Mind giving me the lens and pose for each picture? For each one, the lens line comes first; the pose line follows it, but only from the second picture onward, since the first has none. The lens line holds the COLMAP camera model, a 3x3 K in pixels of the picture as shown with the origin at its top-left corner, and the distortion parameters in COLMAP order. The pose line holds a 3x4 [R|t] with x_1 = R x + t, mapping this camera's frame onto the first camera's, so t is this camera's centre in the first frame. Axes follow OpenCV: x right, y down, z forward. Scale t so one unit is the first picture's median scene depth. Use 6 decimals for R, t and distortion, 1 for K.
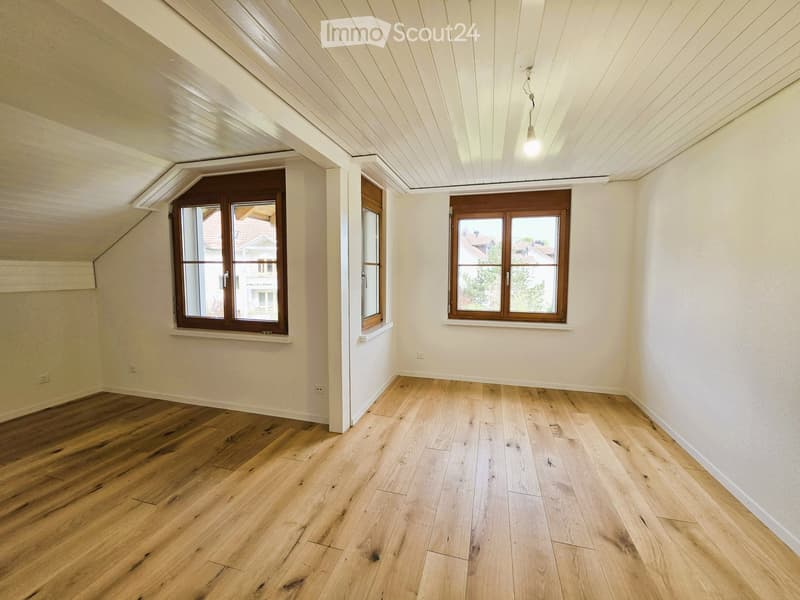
lens RADIAL K [[319.0, 0, 404.3], [0, 319.0, 284.4], [0, 0, 1]] dist [-0.003633, 0.000416]
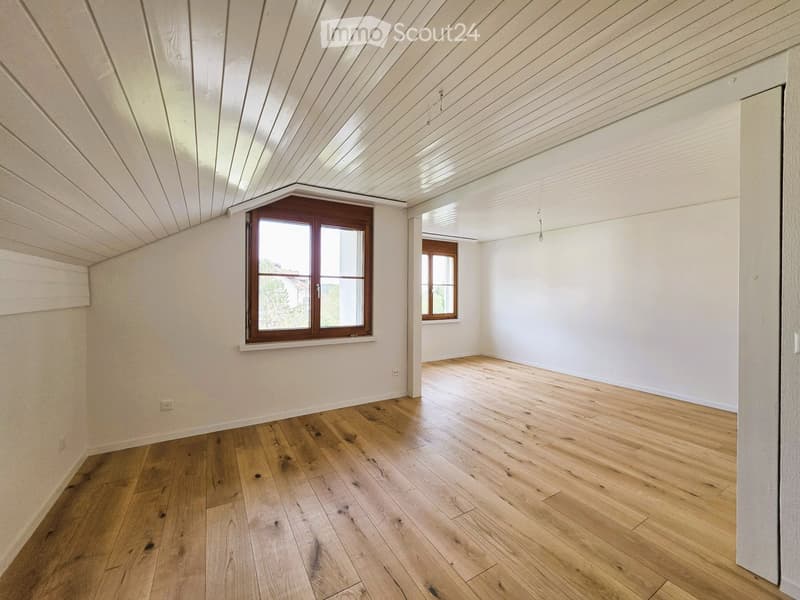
lens RADIAL K [[319.0, 0, 390.1], [0, 319.0, 284.0], [0, 0, 1]] dist [-0.003633, 0.000416]
pose [[0.697349, 0.023892, 0.716333, -1.159374], [0.028509, 0.997729, -0.061032, 0.032069], [-0.716164, 0.062982, 0.695084, 0.045101]]
